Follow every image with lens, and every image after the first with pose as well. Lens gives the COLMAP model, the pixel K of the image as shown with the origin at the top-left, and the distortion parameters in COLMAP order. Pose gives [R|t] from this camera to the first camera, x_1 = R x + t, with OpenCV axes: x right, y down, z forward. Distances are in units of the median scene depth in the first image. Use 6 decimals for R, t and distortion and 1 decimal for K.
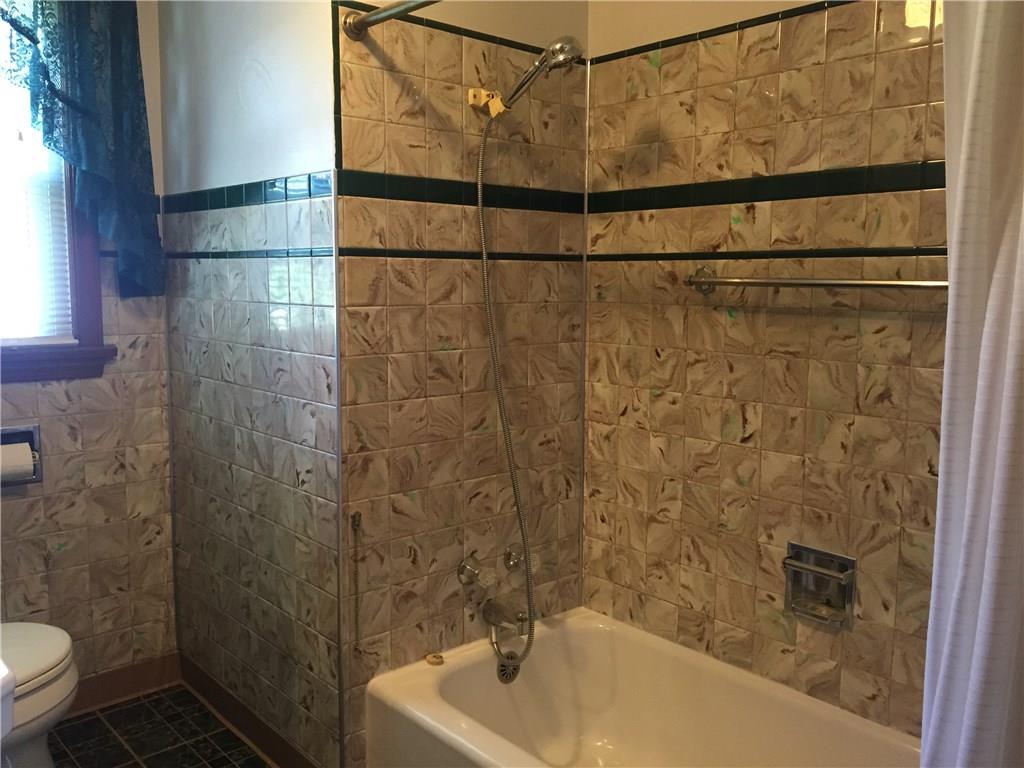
lens RADIAL K [[885.5, 0, 512.0], [0, 885.5, 384.0], [0, 0, 1]] dist [0.109007, -0.153593]
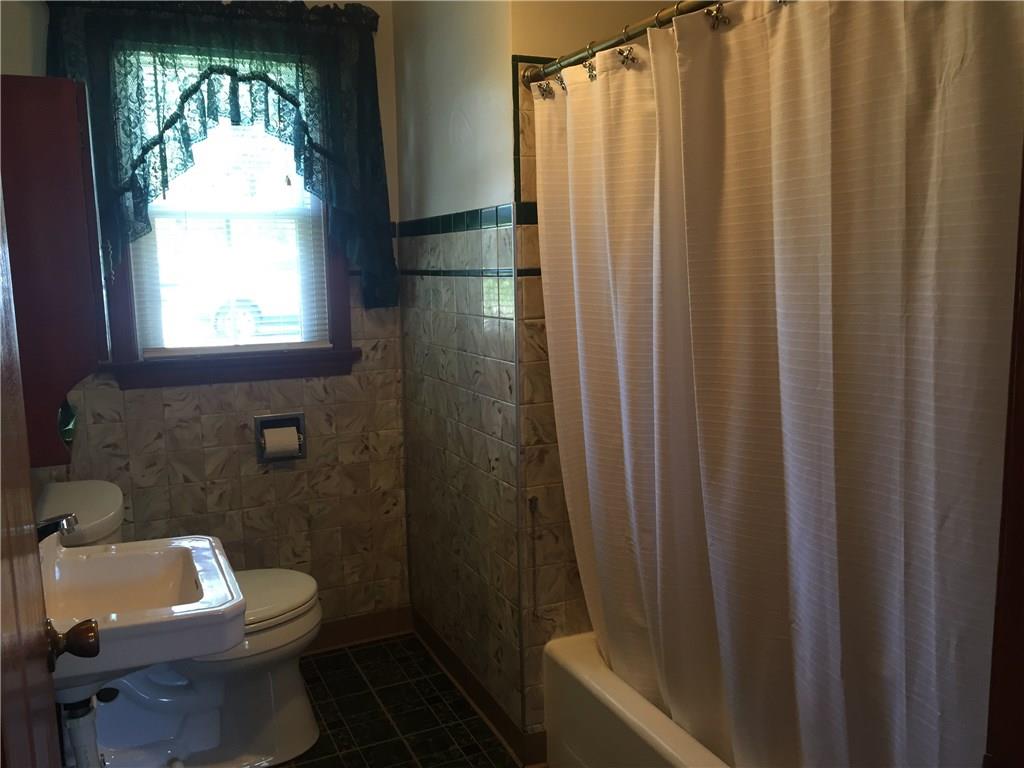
lens RADIAL K [[885.5, 0, 512.0], [0, 885.5, 384.0], [0, 0, 1]] dist [0.109007, -0.153593]
pose [[0.955476, 0.013448, -0.294763, 0.114558], [-0.008615, 0.999806, 0.017687, -0.018725], [0.294944, -0.014360, 0.955407, -0.091324]]
